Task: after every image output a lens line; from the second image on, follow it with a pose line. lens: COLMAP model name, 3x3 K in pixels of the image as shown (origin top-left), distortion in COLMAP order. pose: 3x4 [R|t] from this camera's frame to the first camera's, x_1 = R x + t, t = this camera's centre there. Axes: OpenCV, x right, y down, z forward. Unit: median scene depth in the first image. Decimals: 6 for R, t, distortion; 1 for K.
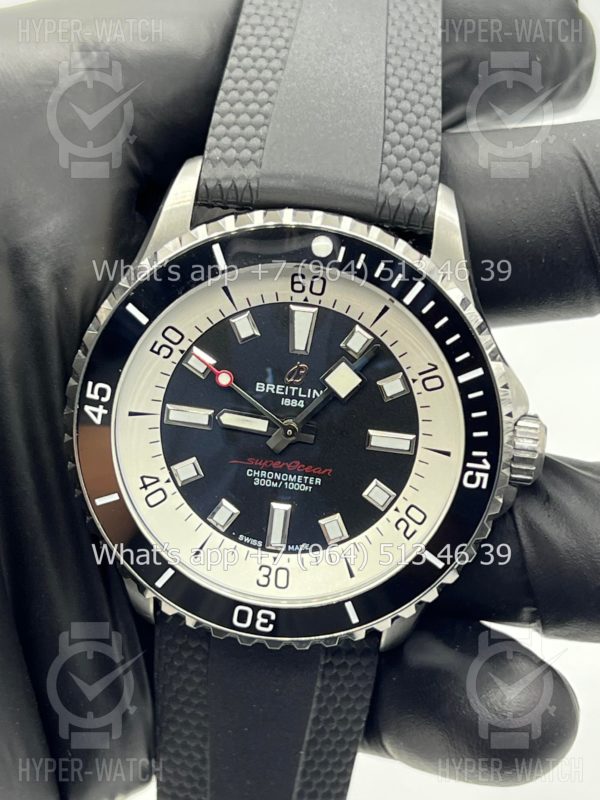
lens RADIAL K [[1868.0, 0, 300.0], [0, 1868.0, 400.0], [0, 0, 1]] dist [0.227273, -0.164533]
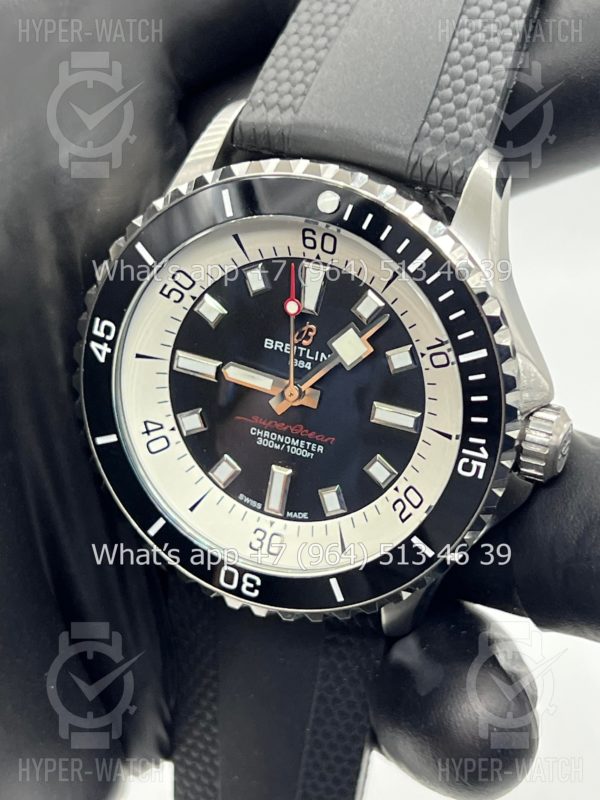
lens RADIAL K [[1868.0, 0, 300.0], [0, 1868.0, 400.0], [0, 0, 1]] dist [0.227273, -0.164533]
pose [[0.958530, 0.120334, -0.258342, 0.245860], [-0.115058, 0.992724, 0.035502, -0.014097], [0.260734, -0.004306, 0.965401, 0.078097]]
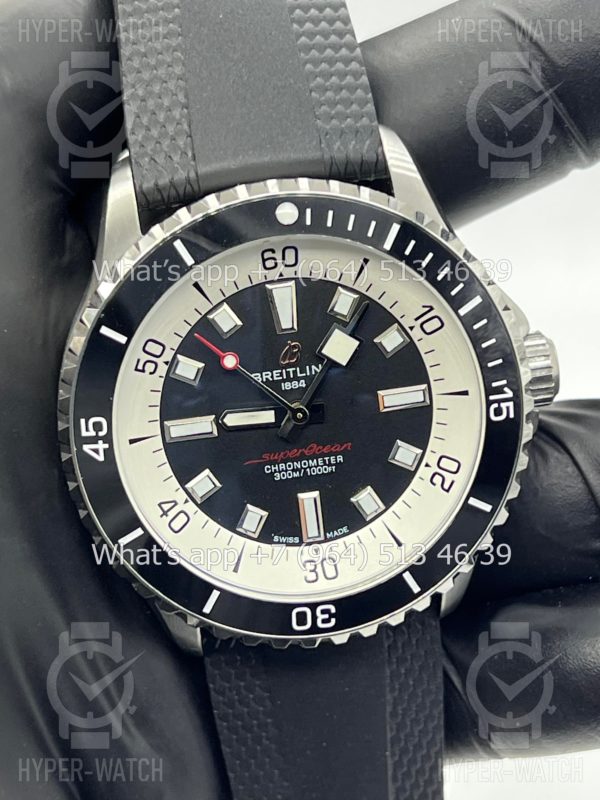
lens RADIAL K [[1868.0, 0, 300.0], [0, 1868.0, 400.0], [0, 0, 1]] dist [0.227273, -0.164533]
pose [[0.959330, -0.264372, 0.098961, -0.096543], [0.266348, 0.963851, -0.007079, 0.016378], [-0.093512, 0.033149, 0.995066, 0.060583]]
